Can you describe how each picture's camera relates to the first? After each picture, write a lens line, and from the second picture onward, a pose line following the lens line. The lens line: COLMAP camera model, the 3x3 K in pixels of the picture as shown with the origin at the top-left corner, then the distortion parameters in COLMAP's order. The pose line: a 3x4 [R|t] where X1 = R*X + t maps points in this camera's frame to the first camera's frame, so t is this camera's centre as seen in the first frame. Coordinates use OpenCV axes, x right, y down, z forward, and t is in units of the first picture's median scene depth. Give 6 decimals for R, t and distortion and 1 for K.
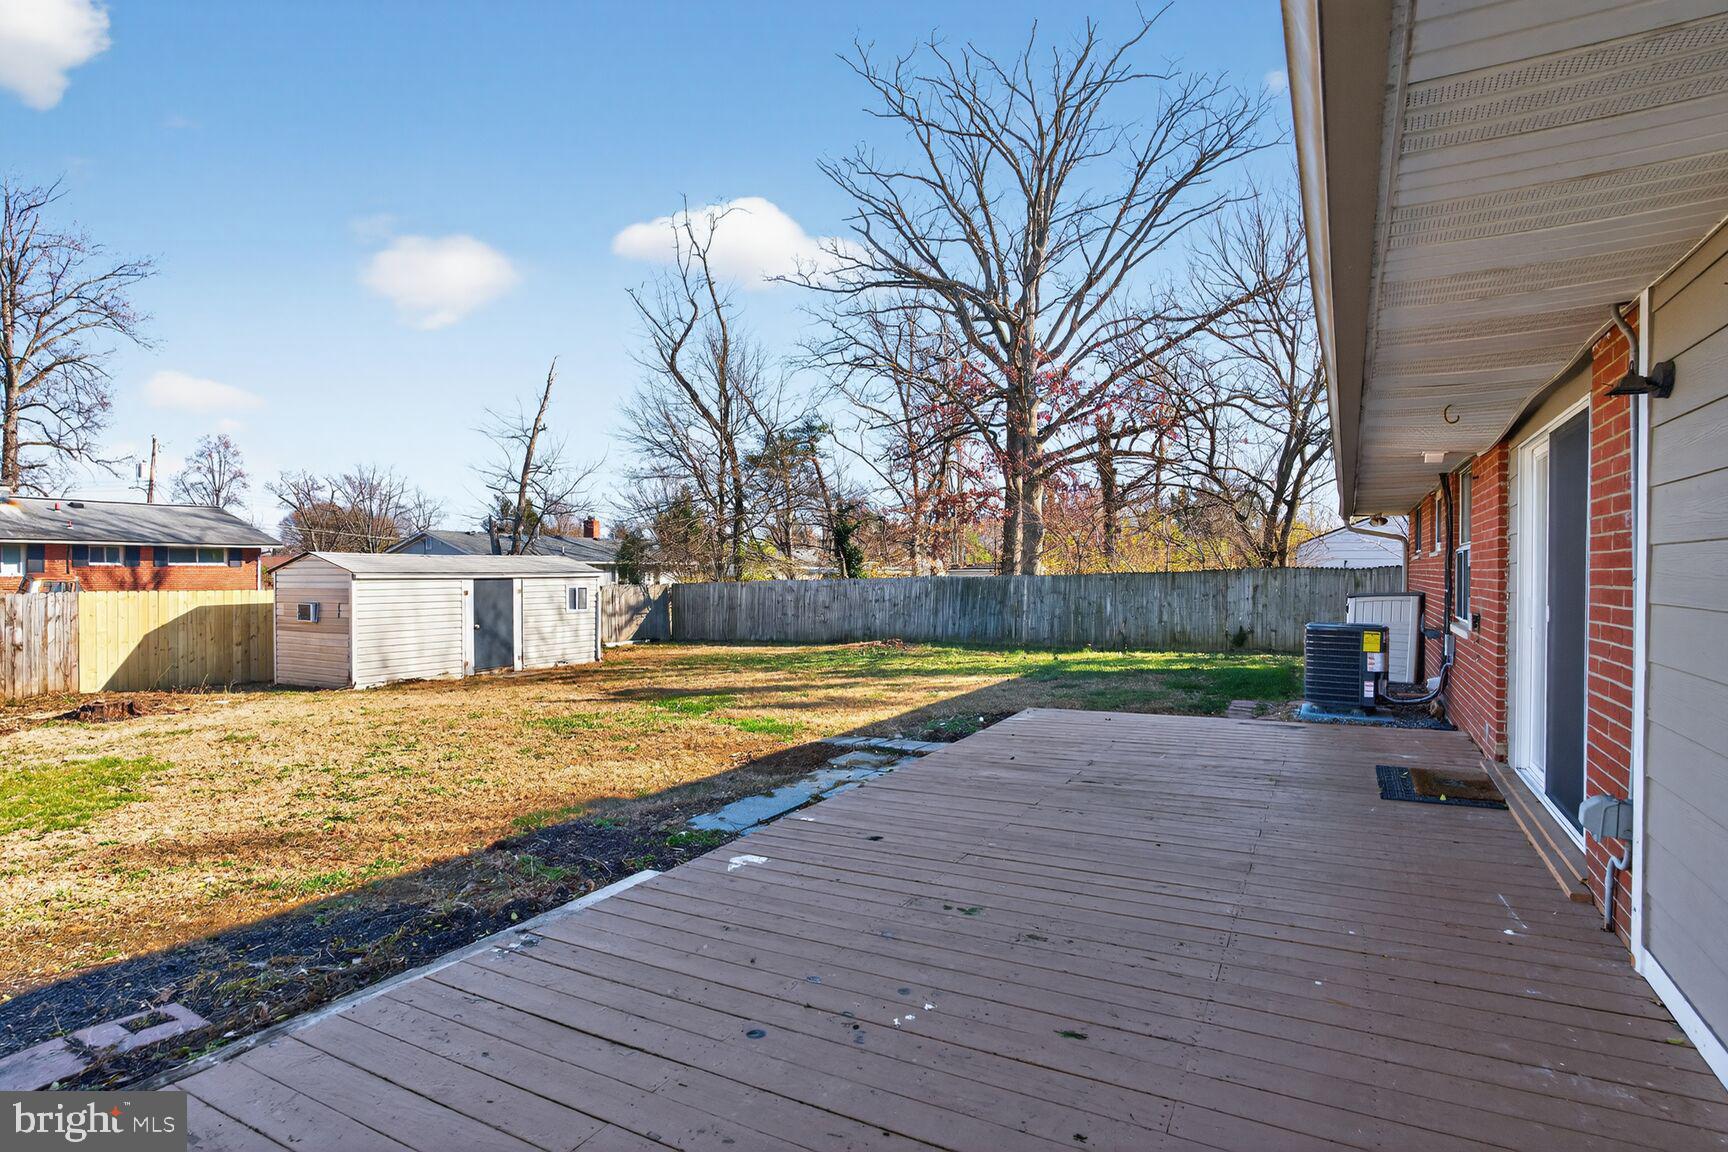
lens RADIAL K [[889.1, 0, 862.6], [0, 889.1, 575.2], [0, 0, 1]] dist [-0.002358, -0.000198]
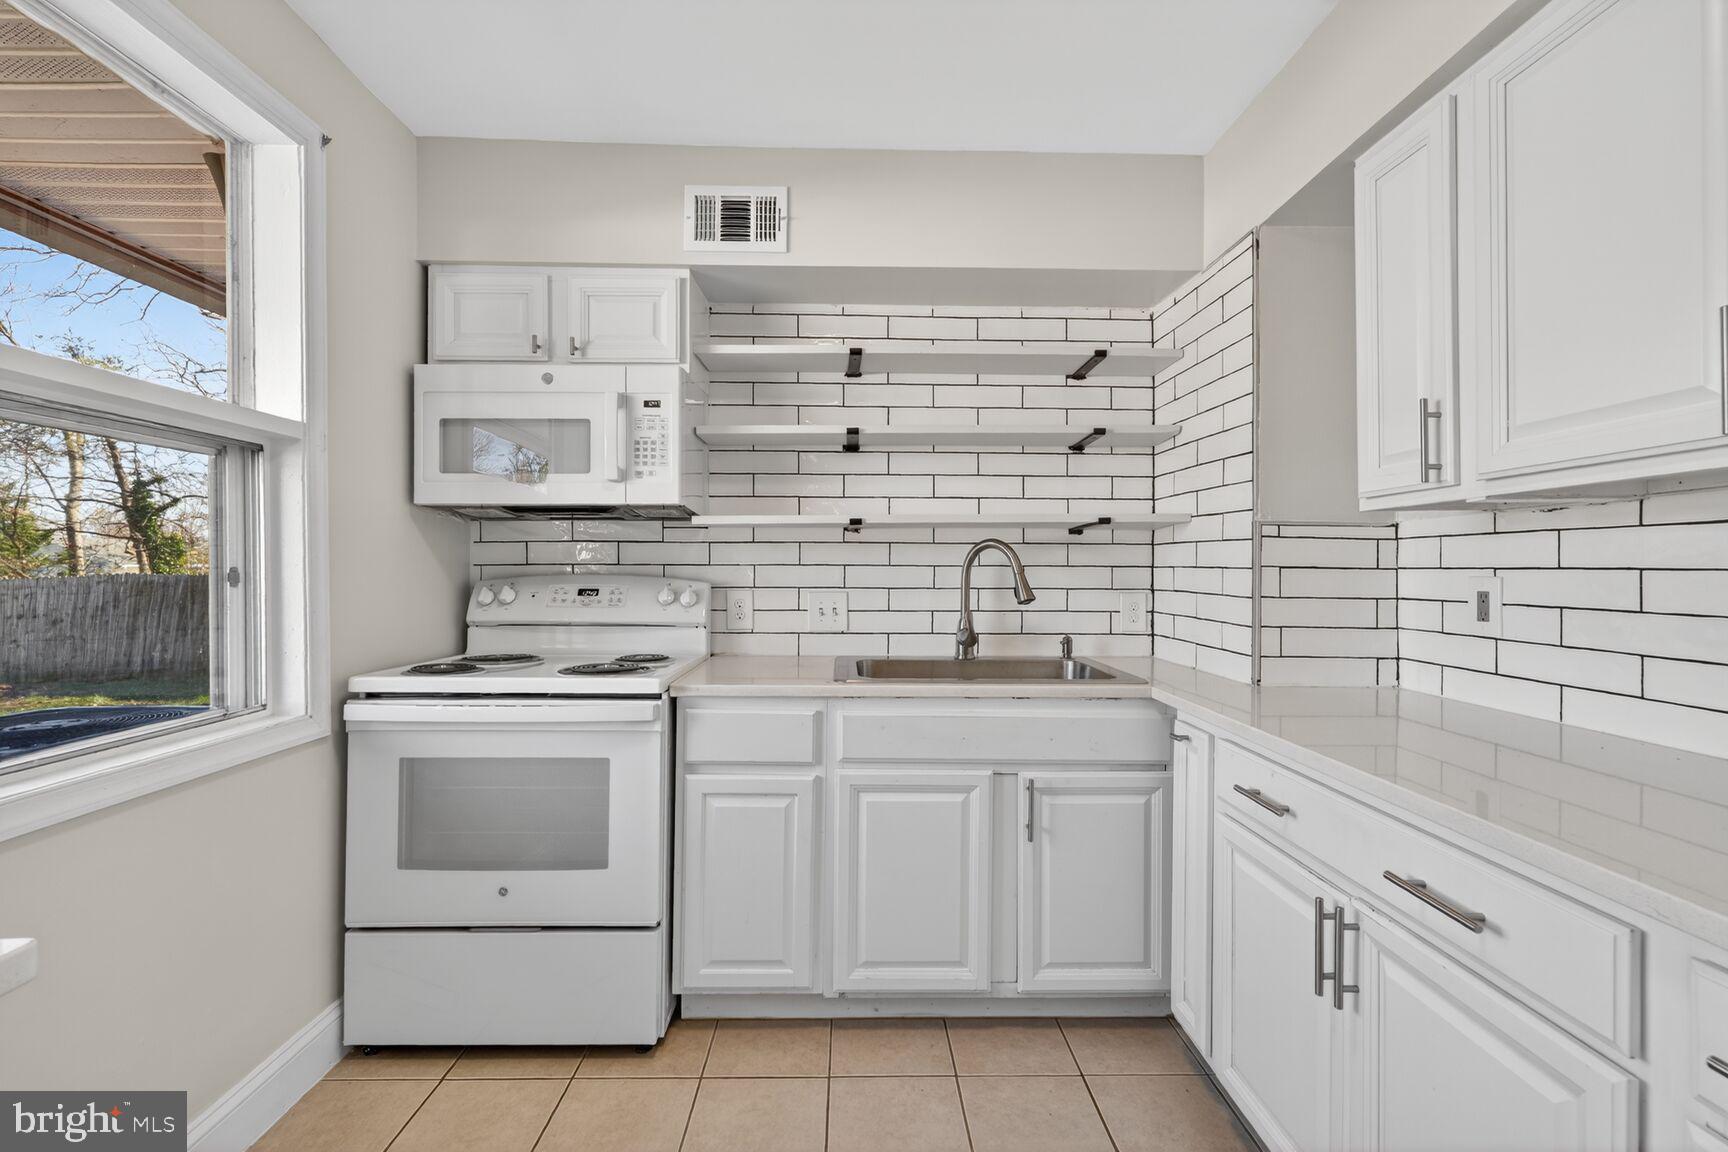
lens RADIAL K [[762.1, 0, 860.8], [0, 762.1, 569.0], [0, 0, 1]] dist [0.004459, -0.000555]
pose [[0.866637, -0.003546, 0.498927, 0.169660], [0.005524, 0.999982, -0.002488, 0.001565], [-0.498909, 0.004912, 0.866641, 0.183420]]
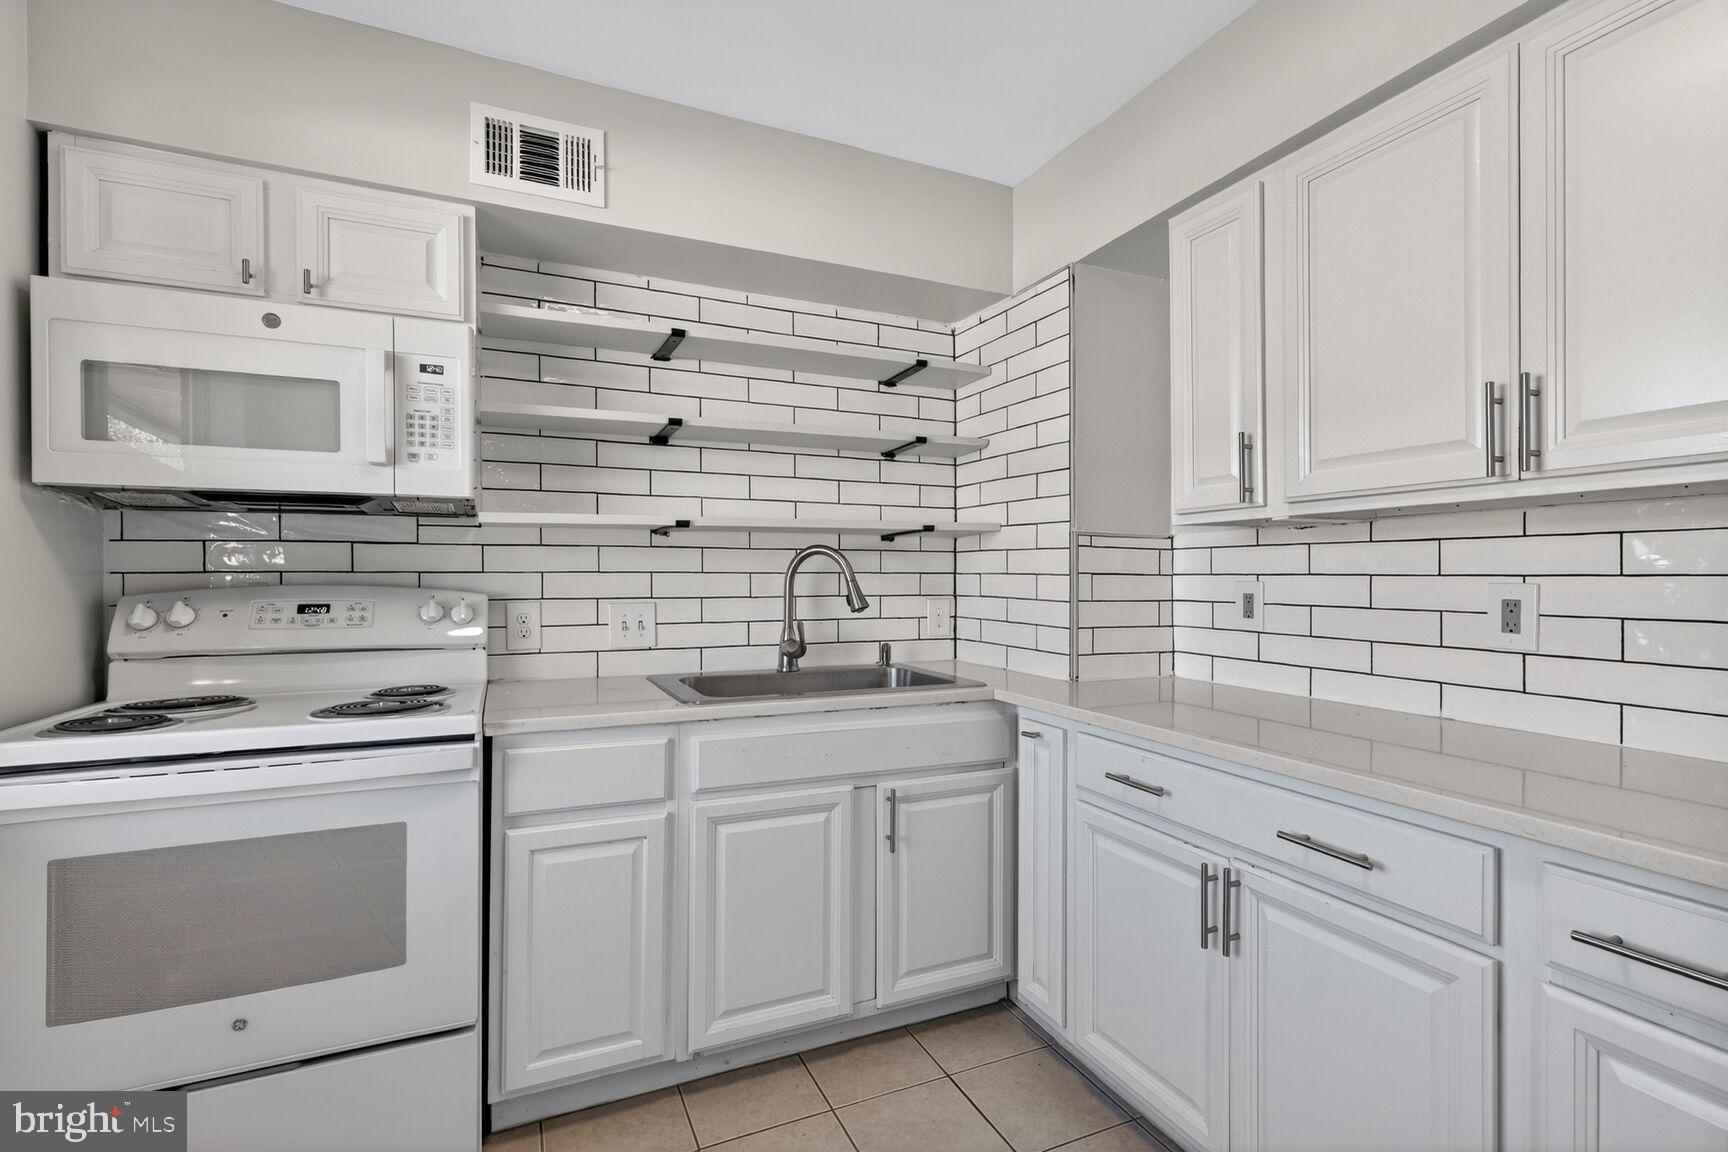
lens RADIAL K [[799.3, 0, 869.5], [0, 799.3, 577.9], [0, 0, 1]] dist [-0.000528, 0.001689]
pose [[0.595665, -0.008857, 0.803184, 0.162920], [0.008948, 0.999950, 0.004391, 0.001392], [-0.803183, 0.004572, 0.595714, 0.190646]]
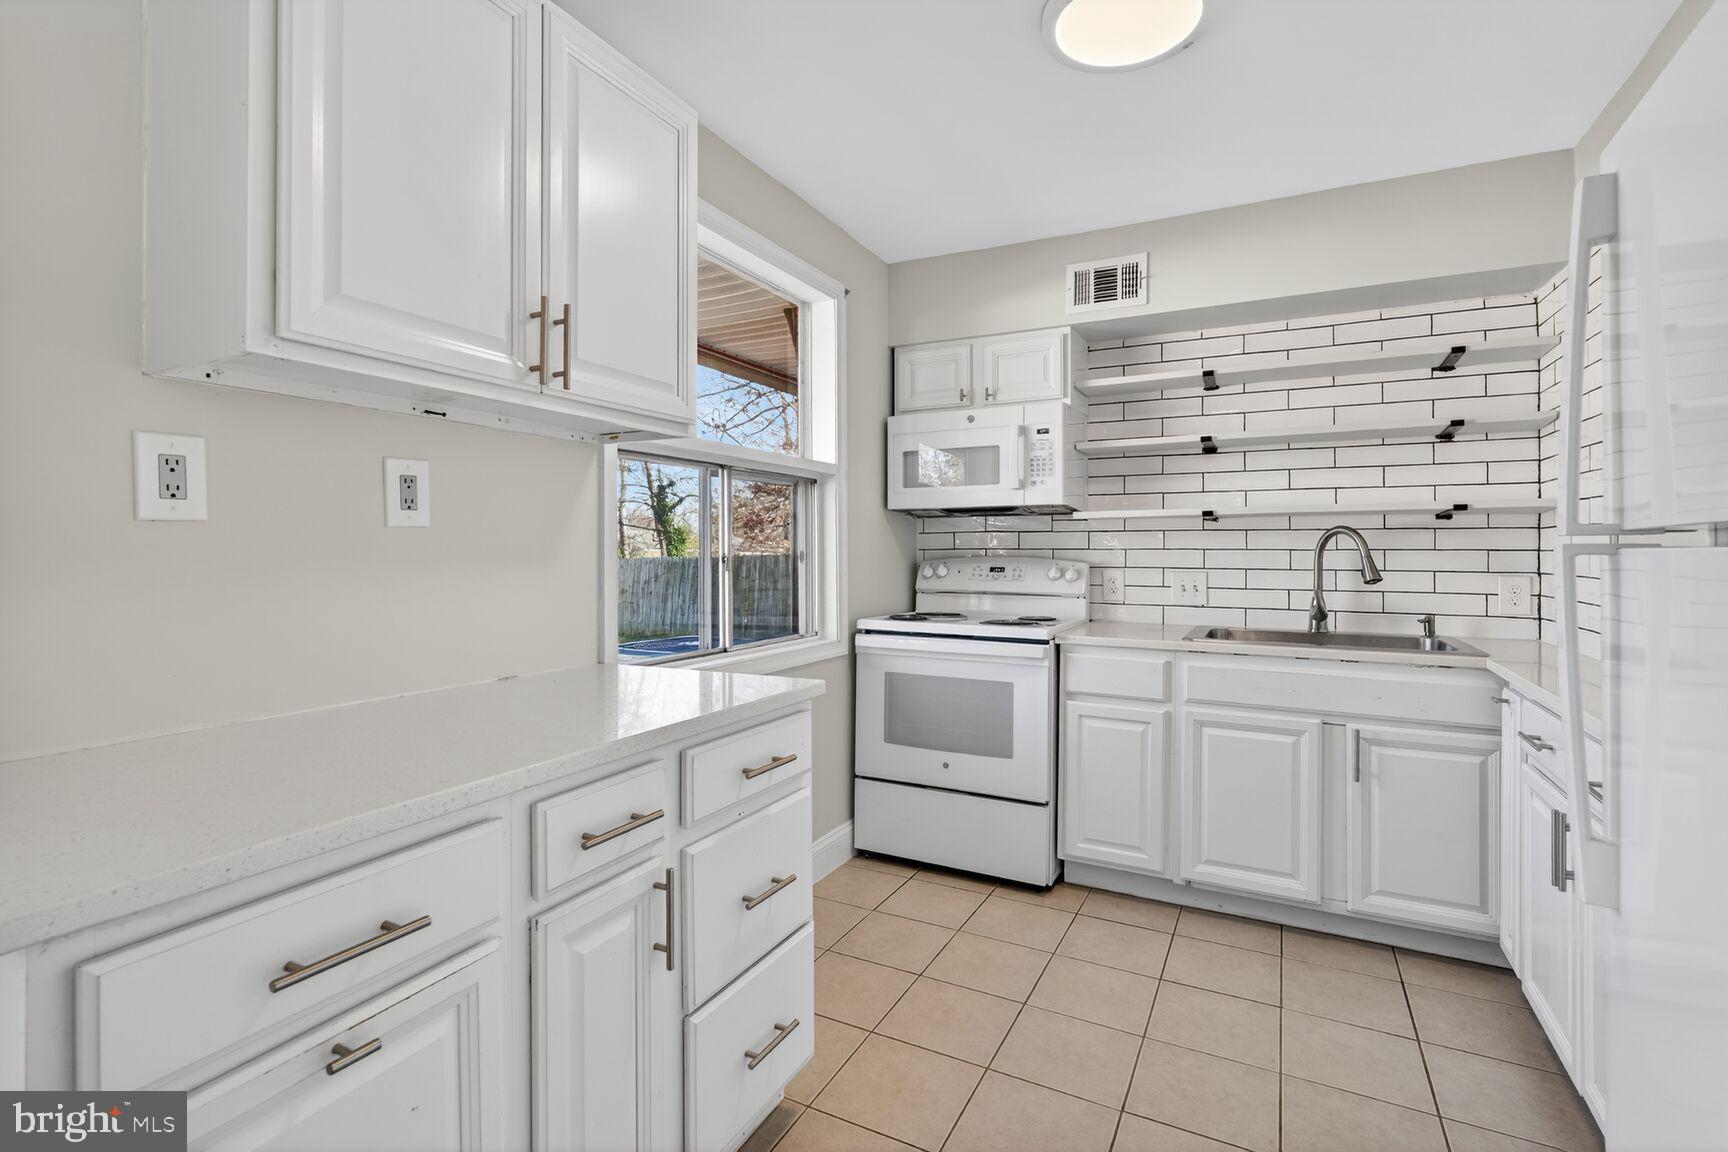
lens RADIAL K [[799.3, 0, 866.5], [0, 799.3, 544.2], [0, 0, 1]] dist [-0.000528, 0.001689]
pose [[0.999657, -0.002686, 0.026068, 0.165160], [0.003122, 0.999856, -0.016680, 0.001782], [-0.026019, 0.016756, 0.999521, 0.162735]]
